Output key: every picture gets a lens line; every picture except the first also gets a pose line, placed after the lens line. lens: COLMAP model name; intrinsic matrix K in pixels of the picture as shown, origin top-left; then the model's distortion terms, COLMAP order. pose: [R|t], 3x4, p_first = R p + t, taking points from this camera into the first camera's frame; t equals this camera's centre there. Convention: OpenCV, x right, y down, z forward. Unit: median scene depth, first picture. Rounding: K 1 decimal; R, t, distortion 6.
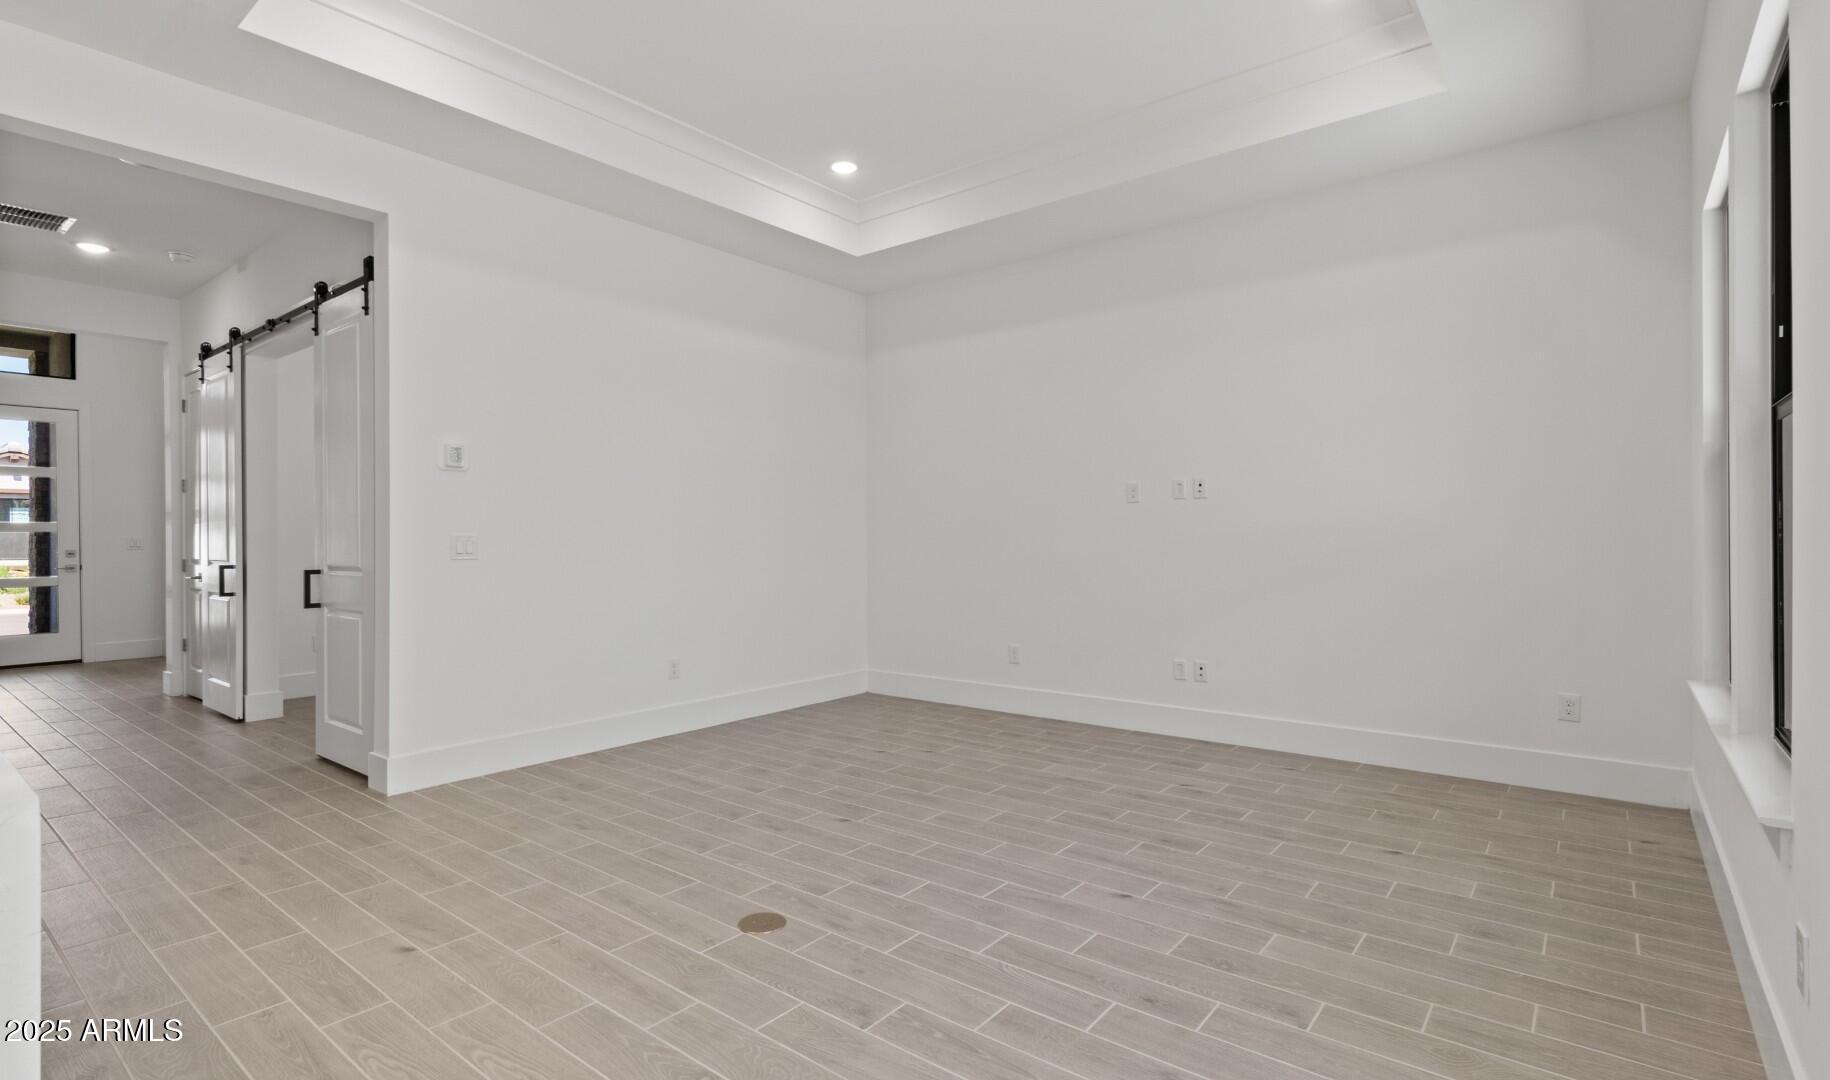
lens RADIAL K [[825.1, 0, 915.0], [0, 825.1, 540.0], [0, 0, 1]] dist [0.000254, -0.000093]
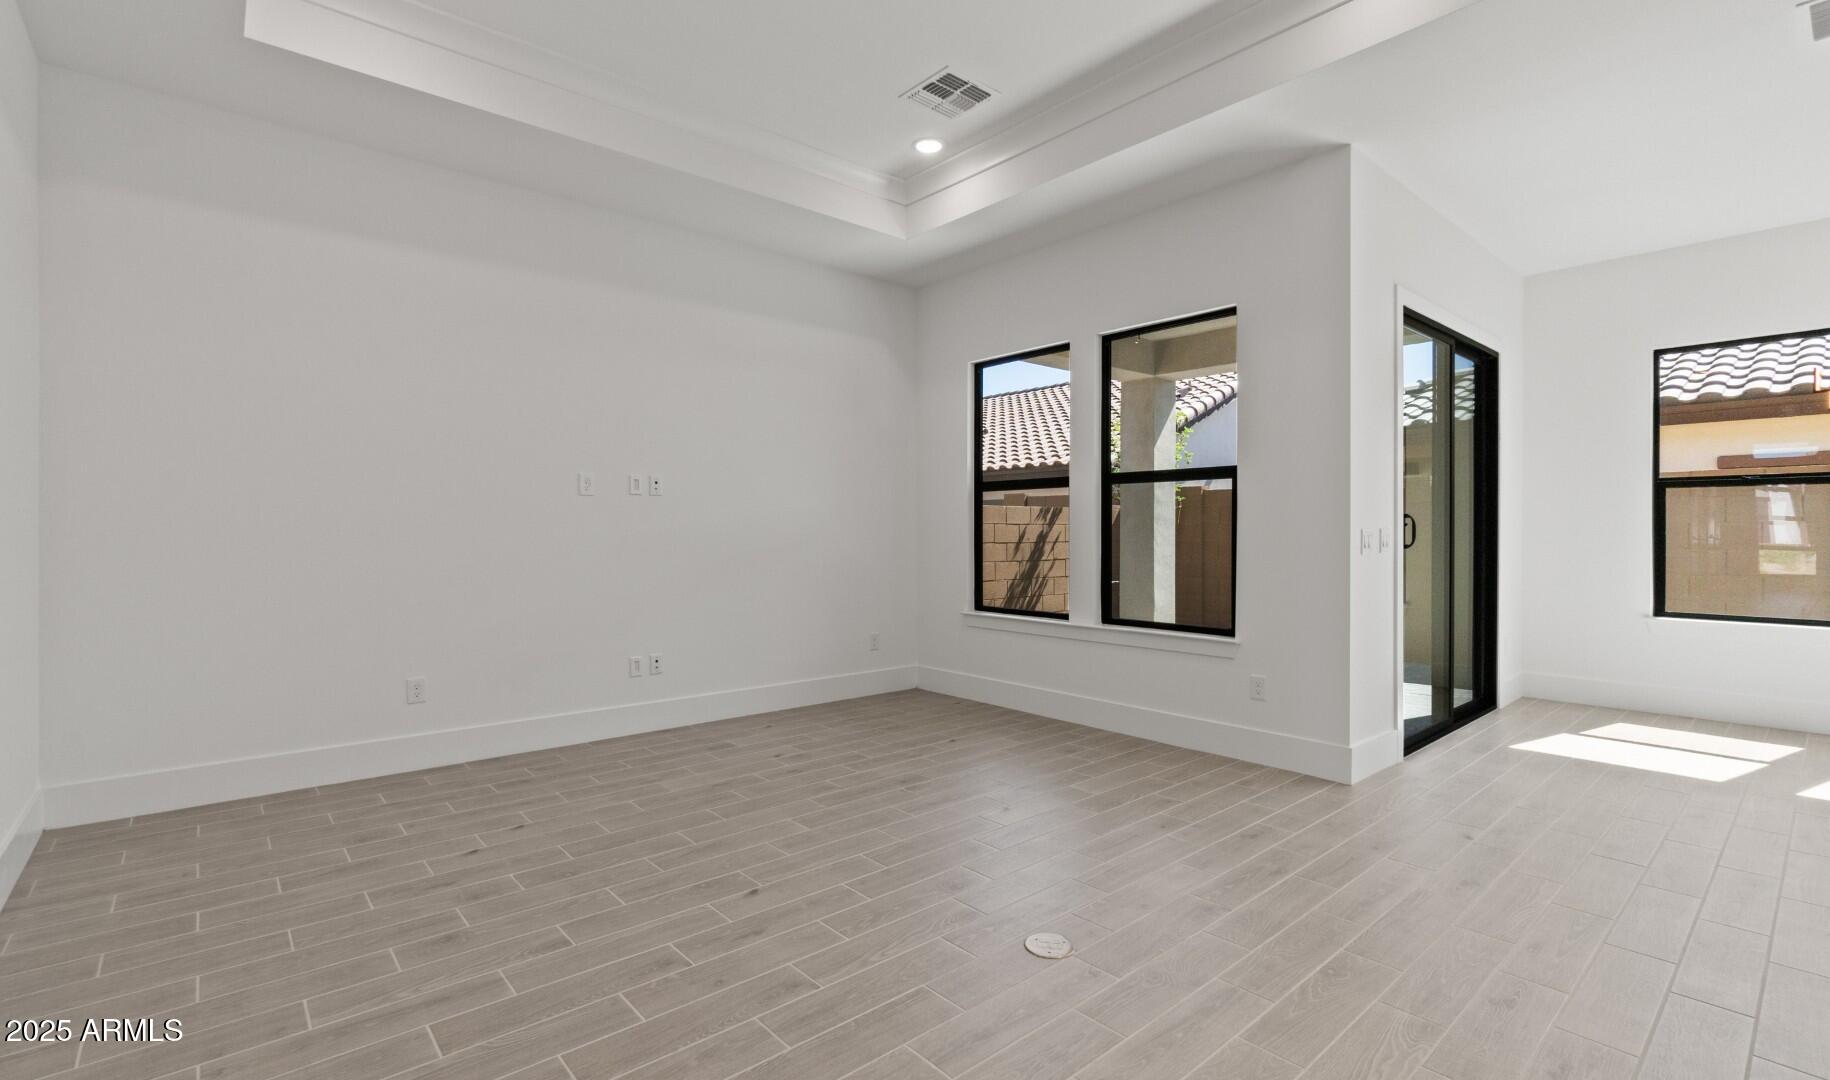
lens RADIAL K [[779.5, 0, 915.0], [0, 779.5, 540.0], [0, 0, 1]] dist [-0.008328, -0.000078]
pose [[0.230681, -0.006199, 0.973010, -0.715029], [0.001931, 0.999981, 0.005913, -0.002001], [-0.973028, 0.000515, 0.230688, 0.626126]]
